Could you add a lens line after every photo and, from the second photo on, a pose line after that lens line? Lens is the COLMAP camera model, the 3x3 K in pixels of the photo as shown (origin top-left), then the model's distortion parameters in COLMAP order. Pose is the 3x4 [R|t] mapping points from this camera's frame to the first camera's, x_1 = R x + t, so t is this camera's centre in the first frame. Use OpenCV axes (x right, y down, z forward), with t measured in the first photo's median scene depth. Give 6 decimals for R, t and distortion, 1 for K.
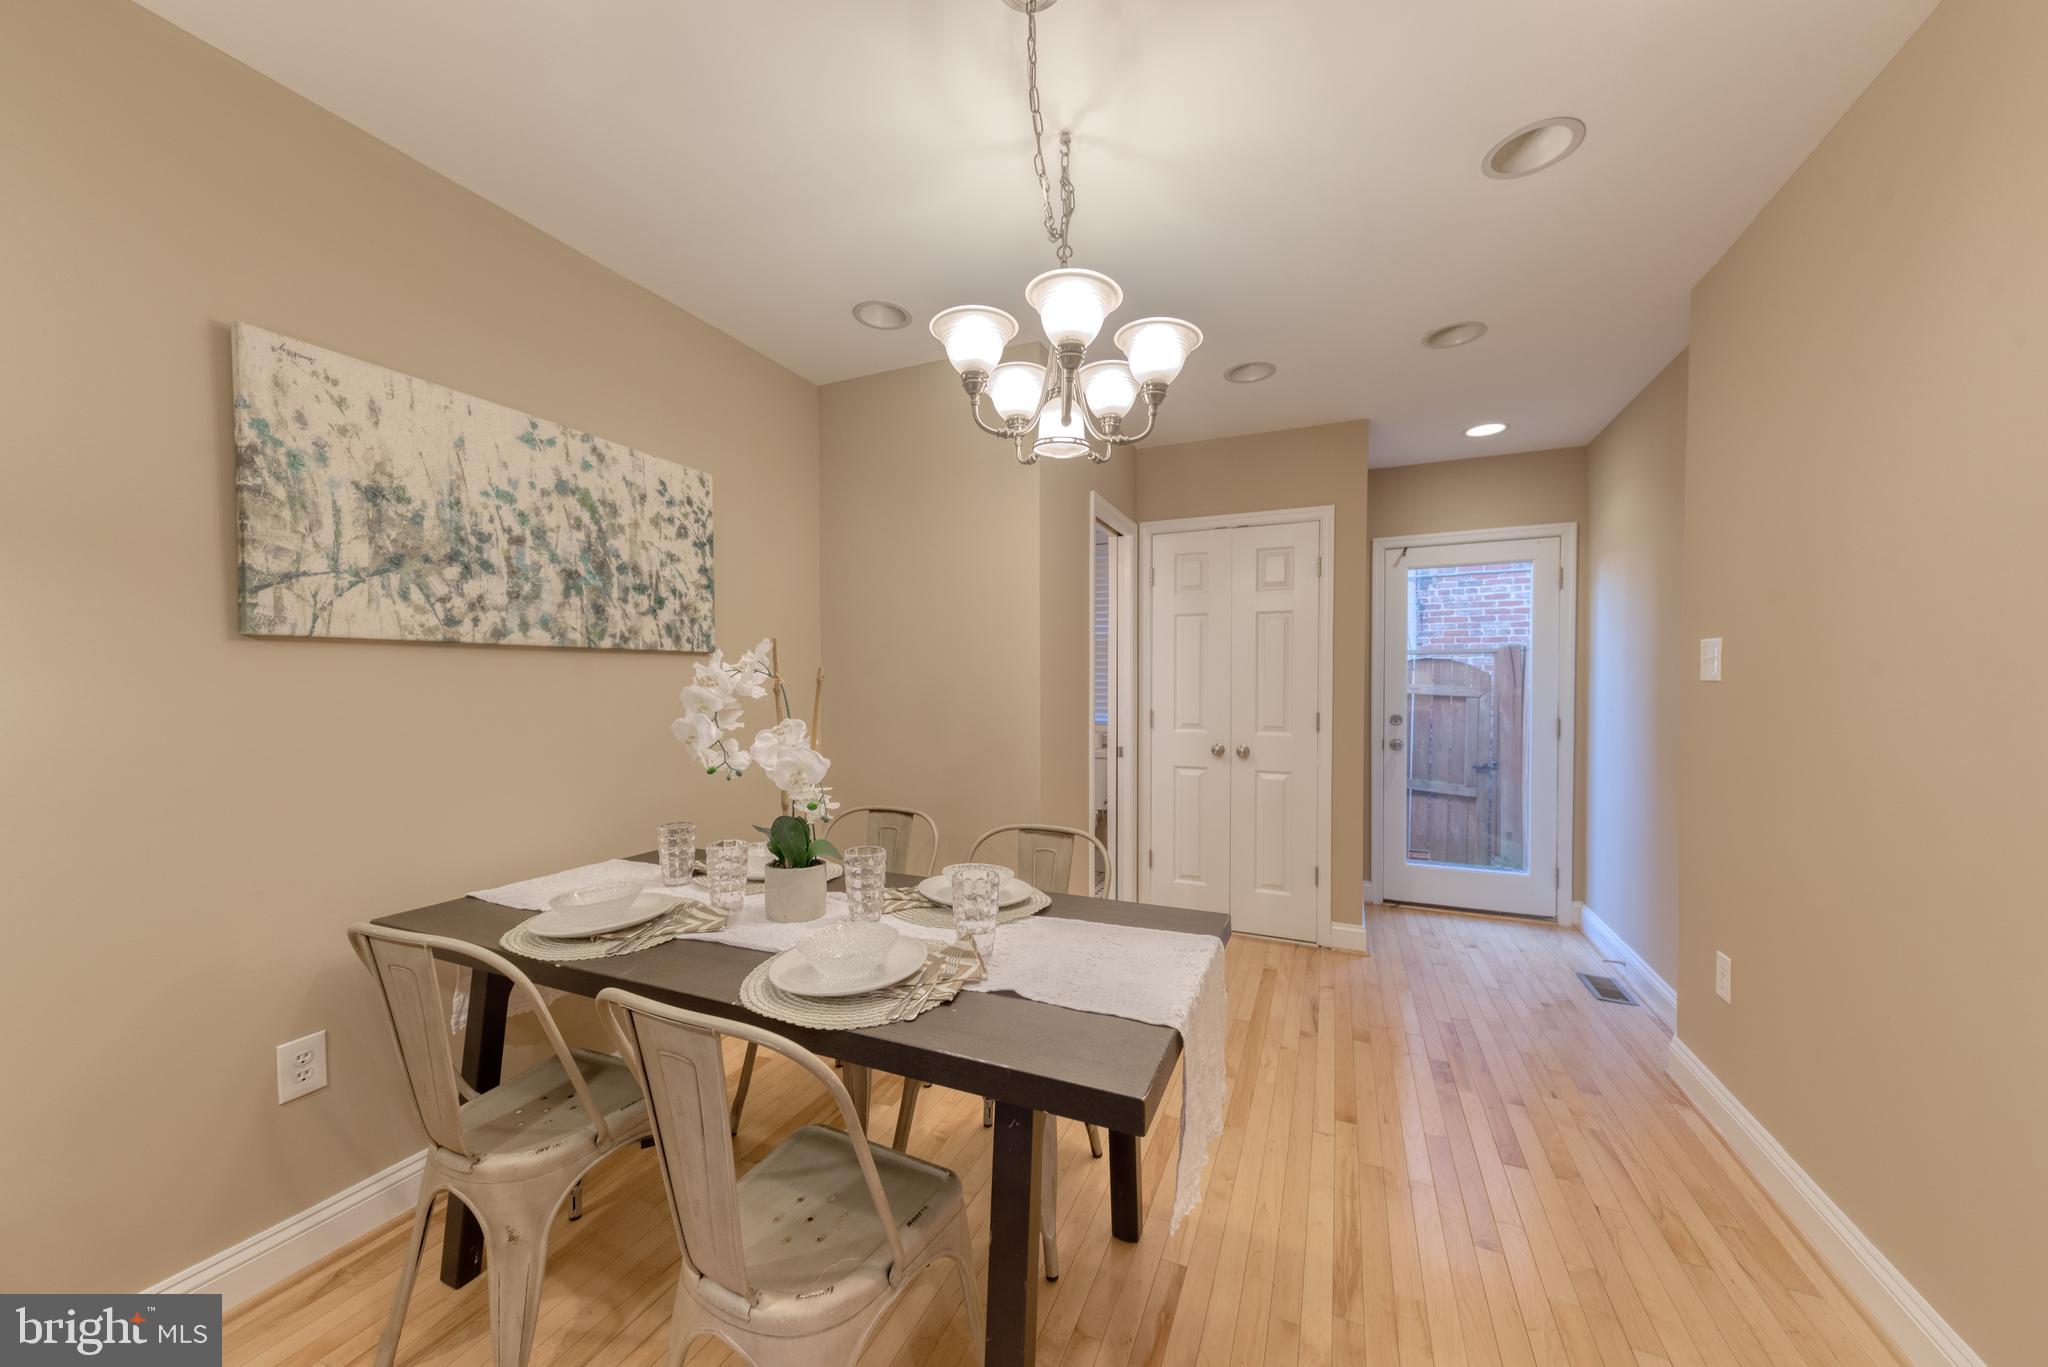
lens RADIAL K [[732.7, 0, 1029.9], [0, 732.7, 709.8], [0, 0, 1]] dist [0.001881, -0.000041]
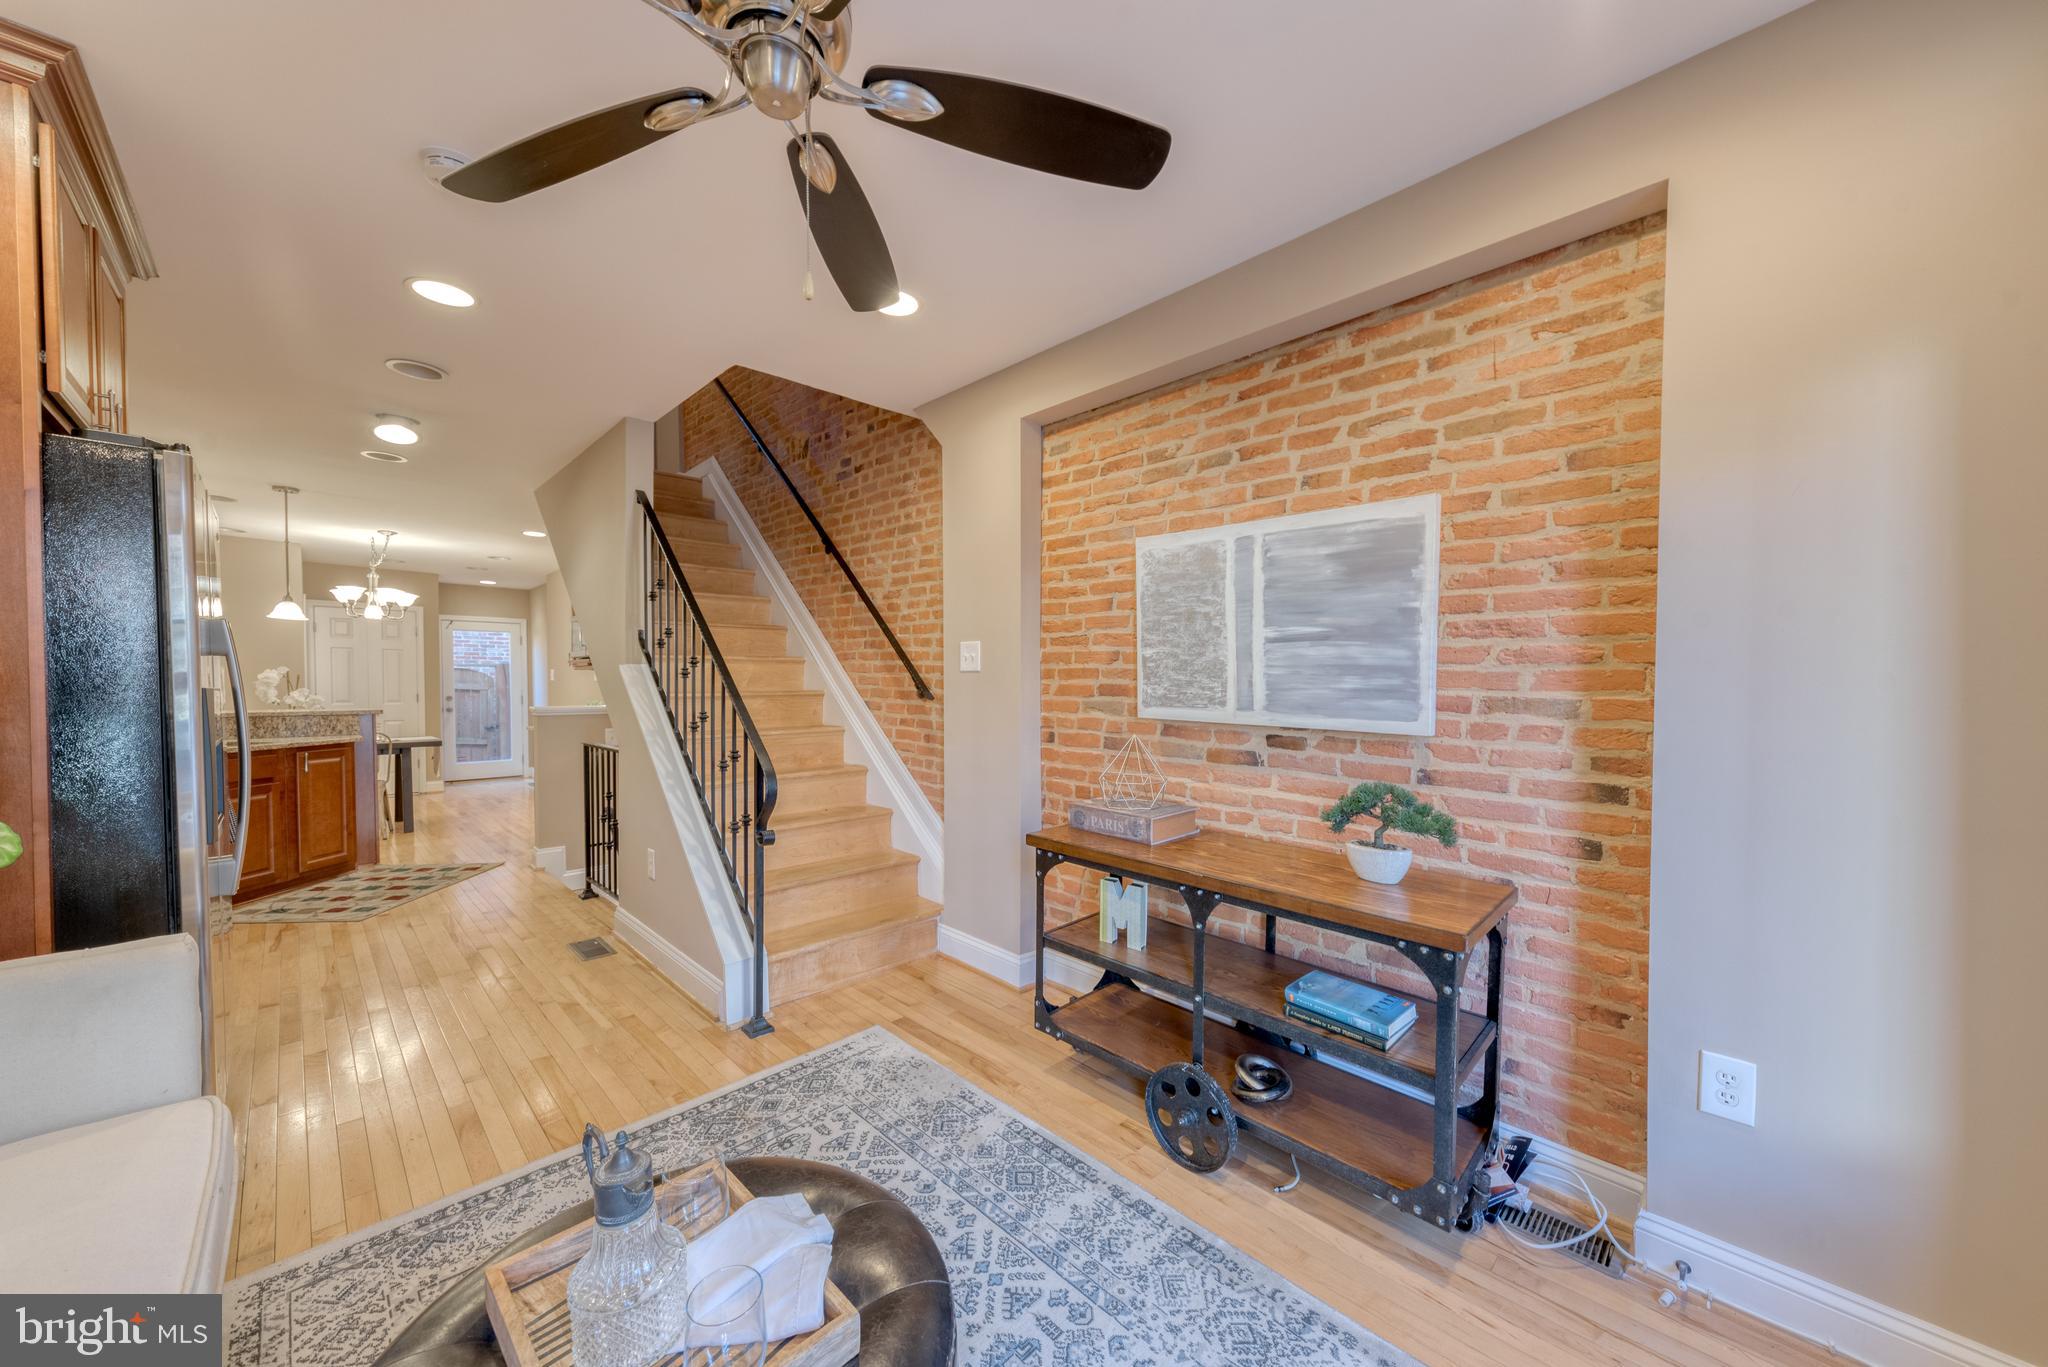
lens RADIAL K [[725.9, 0, 1023.6], [0, 725.9, 695.3], [0, 0, 1]] dist [-0.008304, -0.000009]
pose [[0.368468, -0.009775, 0.929589, -2.454099], [0.030901, 0.999521, -0.001738, 0.171101], [-0.929127, 0.029365, 0.368594, -3.908889]]
